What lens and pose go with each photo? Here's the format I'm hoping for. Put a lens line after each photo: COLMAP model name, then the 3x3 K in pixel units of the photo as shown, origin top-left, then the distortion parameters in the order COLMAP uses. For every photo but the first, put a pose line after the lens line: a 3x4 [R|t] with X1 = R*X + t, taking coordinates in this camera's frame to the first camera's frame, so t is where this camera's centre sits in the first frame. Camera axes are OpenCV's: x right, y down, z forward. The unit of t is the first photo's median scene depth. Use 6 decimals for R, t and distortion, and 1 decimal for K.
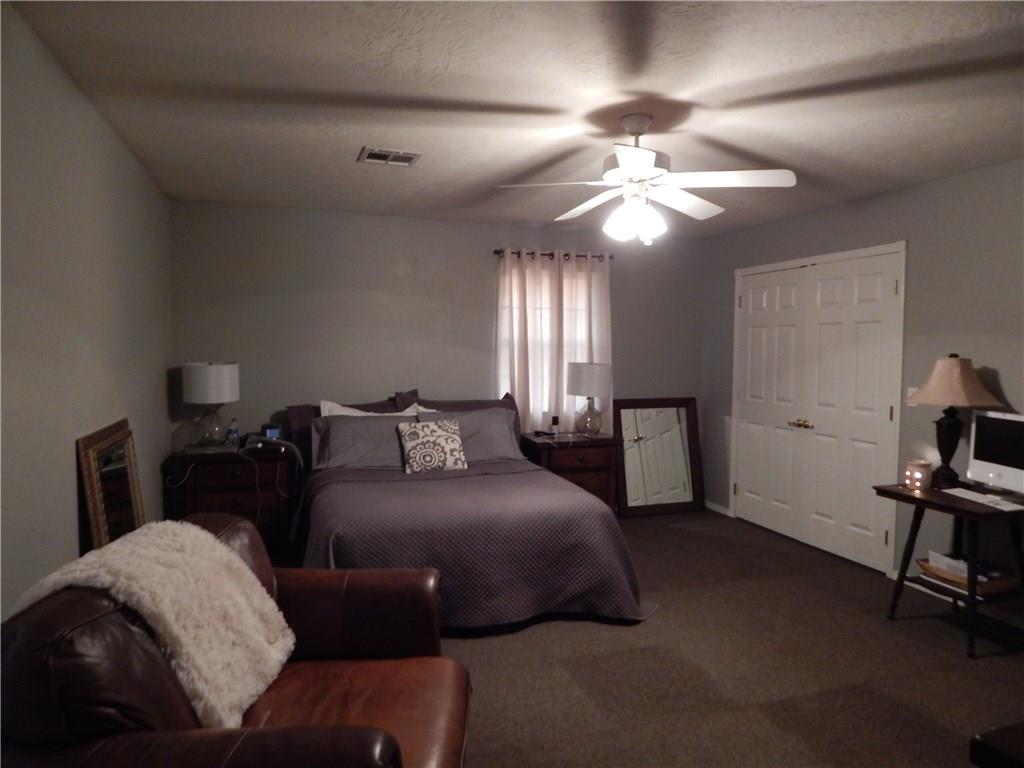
lens RADIAL K [[672.7, 0, 515.7], [0, 672.7, 381.7], [0, 0, 1]] dist [0.005557, -0.009035]
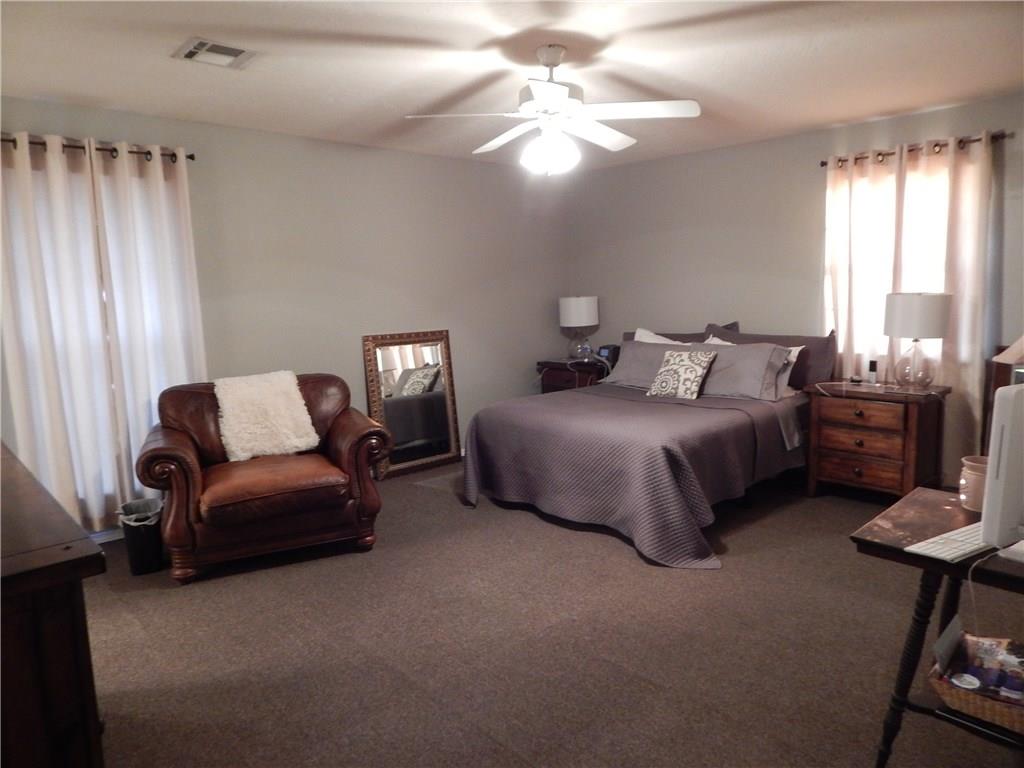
lens RADIAL K [[672.7, 0, 515.6], [0, 672.7, 384.6], [0, 0, 1]] dist [0.005557, -0.009035]
pose [[0.415969, 0.108996, -0.902823, 0.733730], [-0.021487, 0.993692, 0.110067, 0.000937], [0.909125, -0.026386, 0.415687, 0.332946]]
